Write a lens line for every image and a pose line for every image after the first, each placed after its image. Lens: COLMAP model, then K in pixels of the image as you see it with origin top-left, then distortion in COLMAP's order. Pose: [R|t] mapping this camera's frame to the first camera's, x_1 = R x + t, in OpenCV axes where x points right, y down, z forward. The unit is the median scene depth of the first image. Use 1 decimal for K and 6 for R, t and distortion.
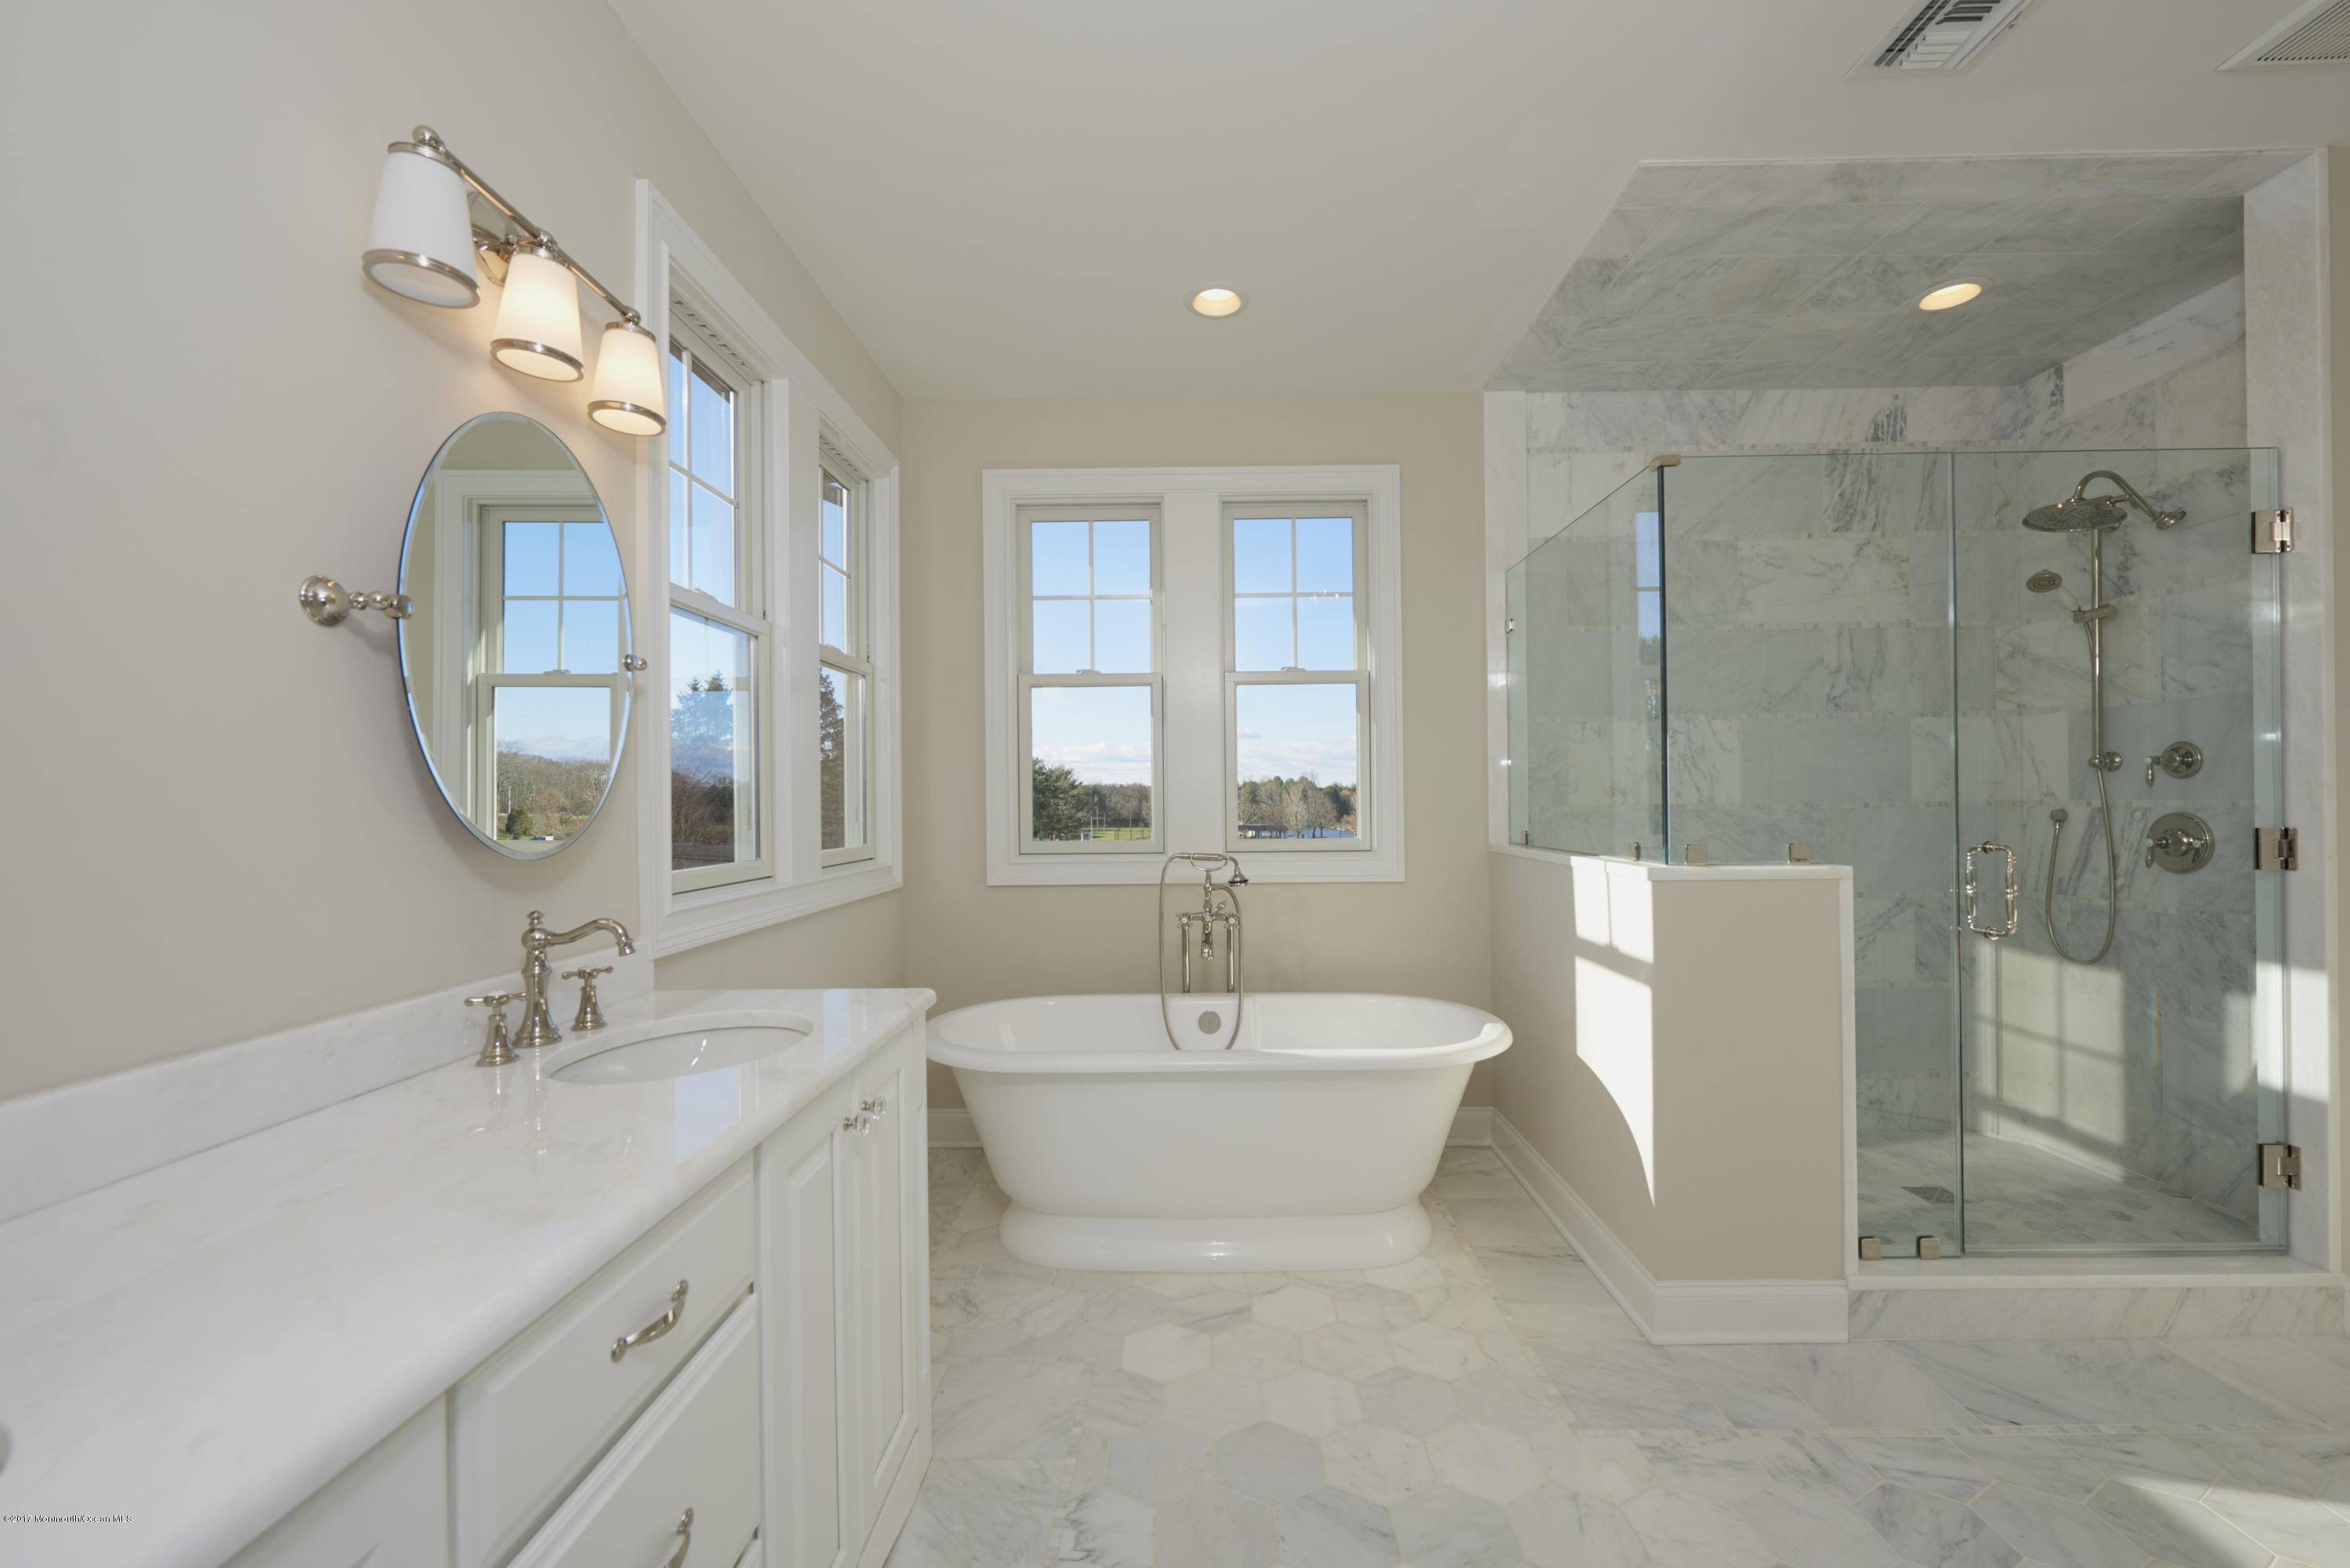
lens RADIAL K [[947.3, 0, 1180.6], [0, 947.3, 800.6], [0, 0, 1]] dist [-0.002906, -0.000202]
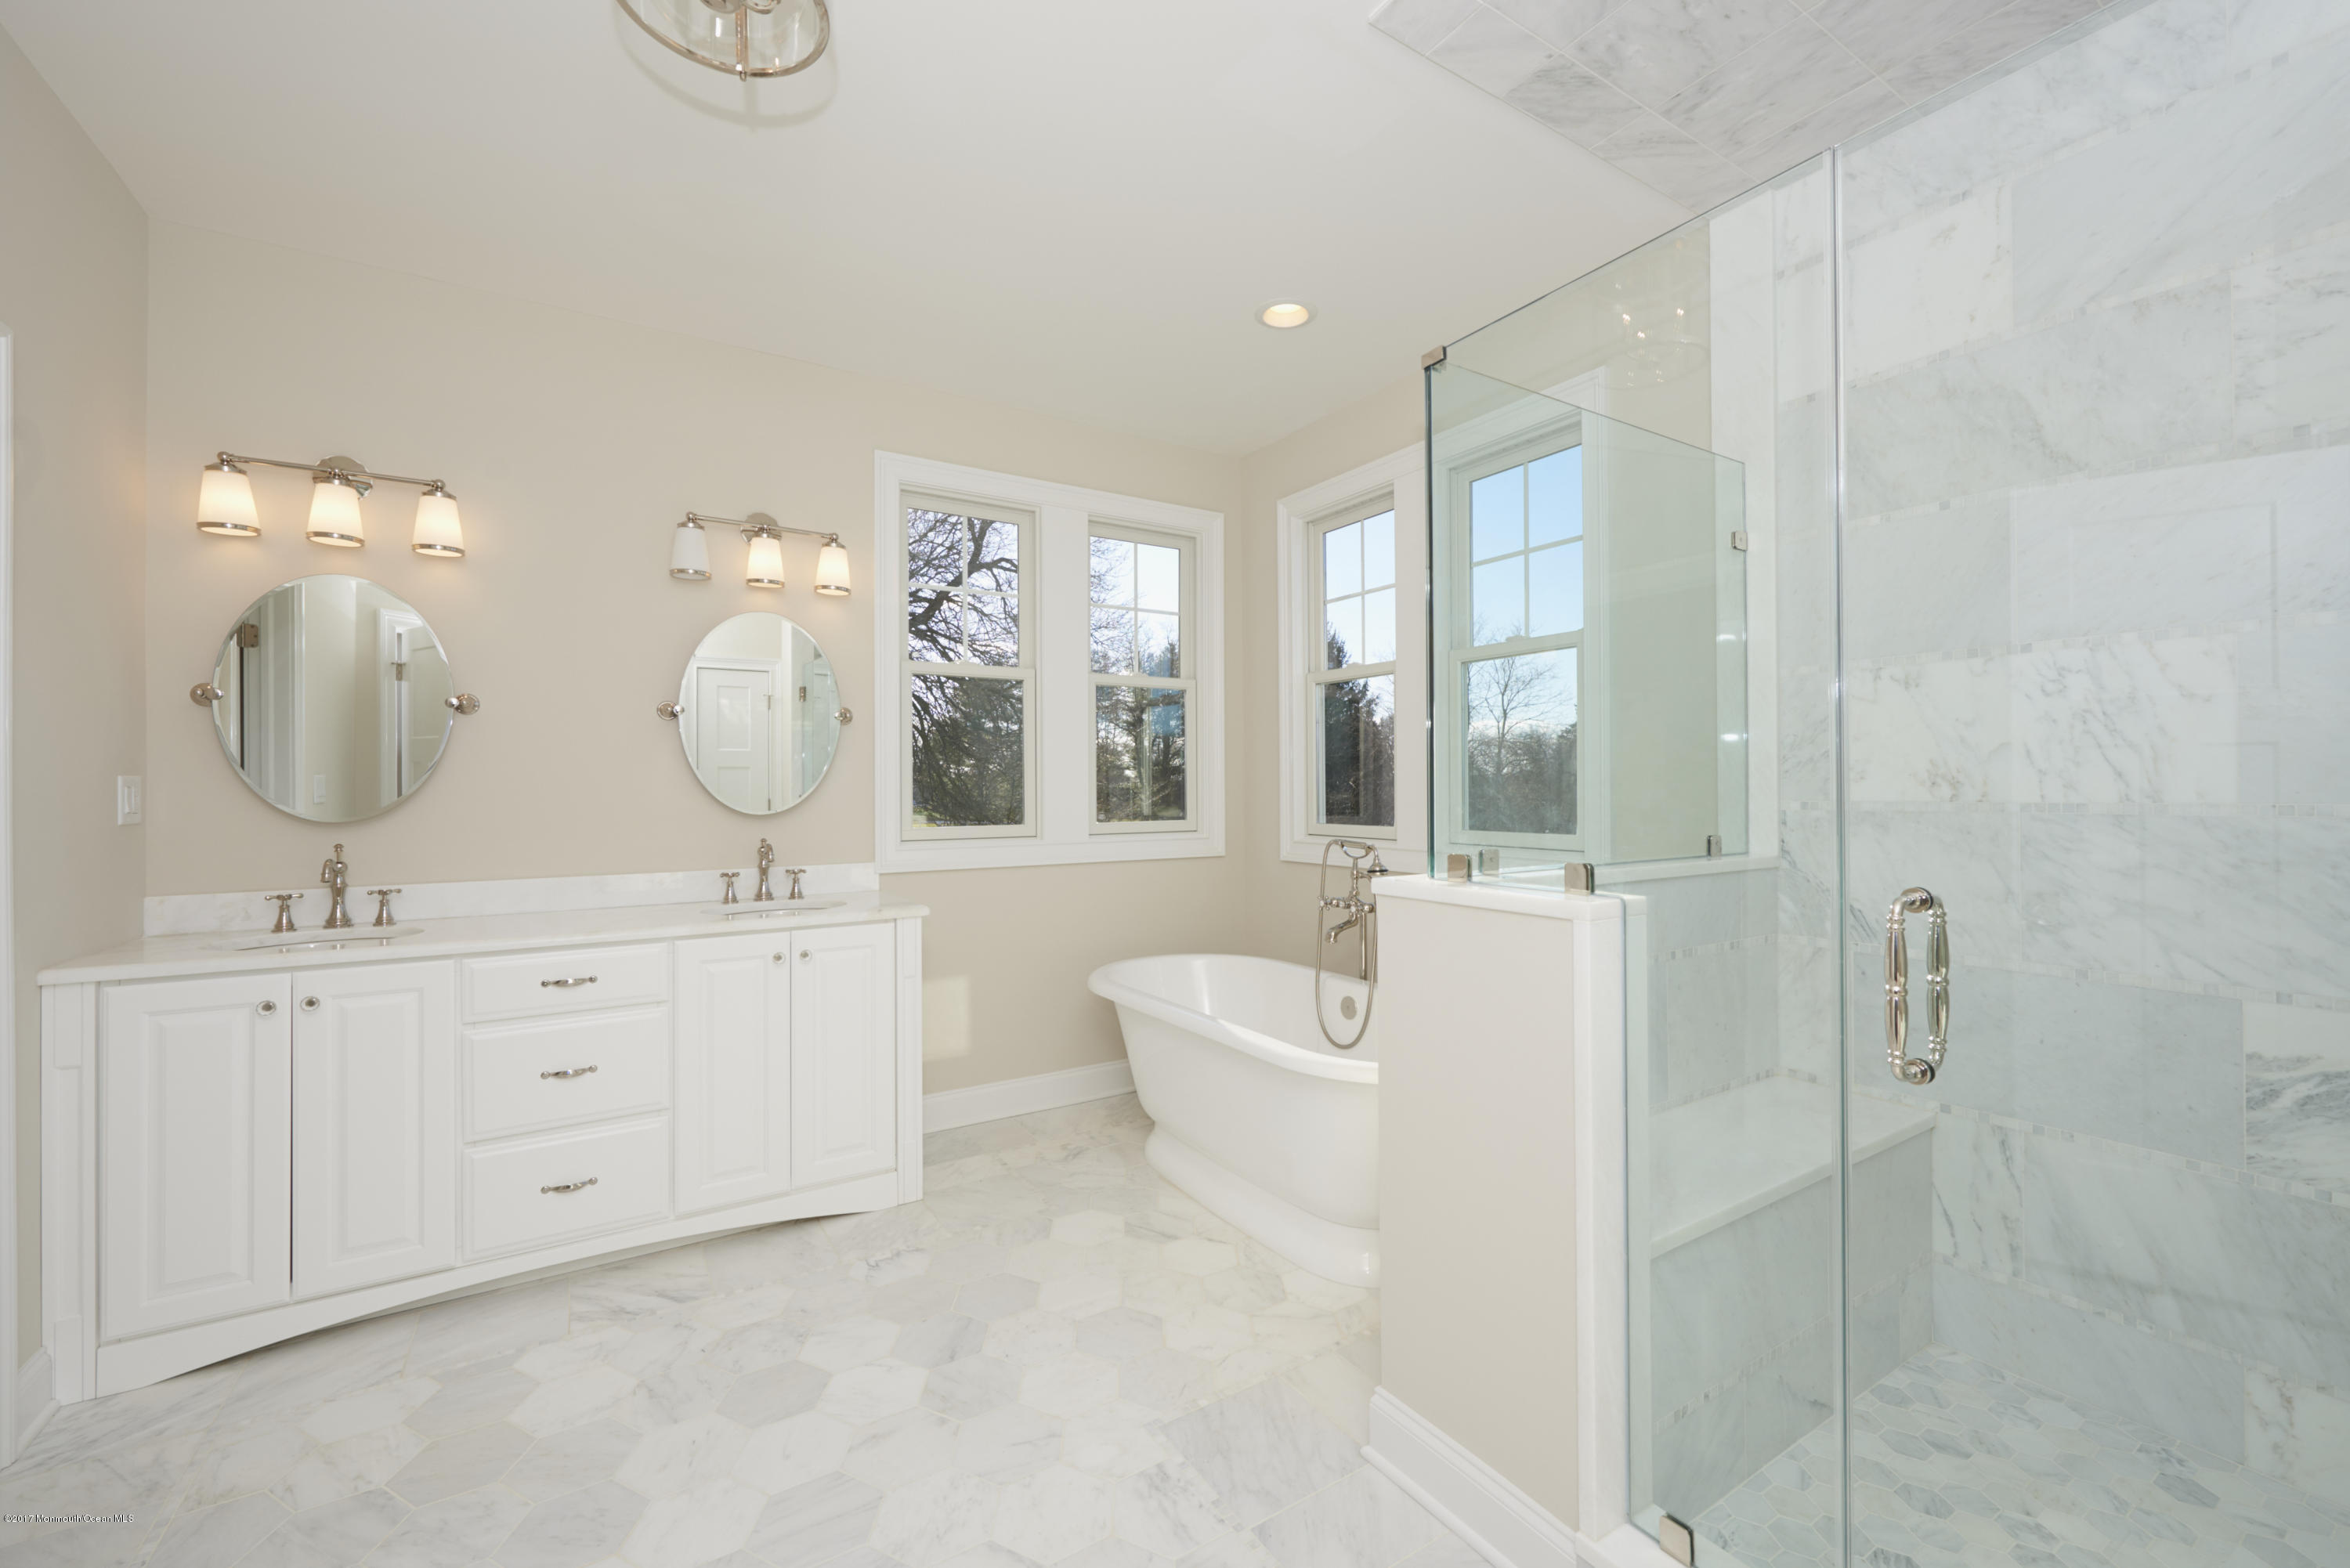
lens RADIAL K [[955.3, 0, 1175.0], [0, 955.3, 784.0], [0, 0, 1]] dist [0.011308, -0.000167]
pose [[0.543886, 0.006329, -0.839136, 0.786840], [-0.003363, 0.999980, 0.005362, -0.009044], [0.839153, -0.000094, 0.543896, 0.288820]]
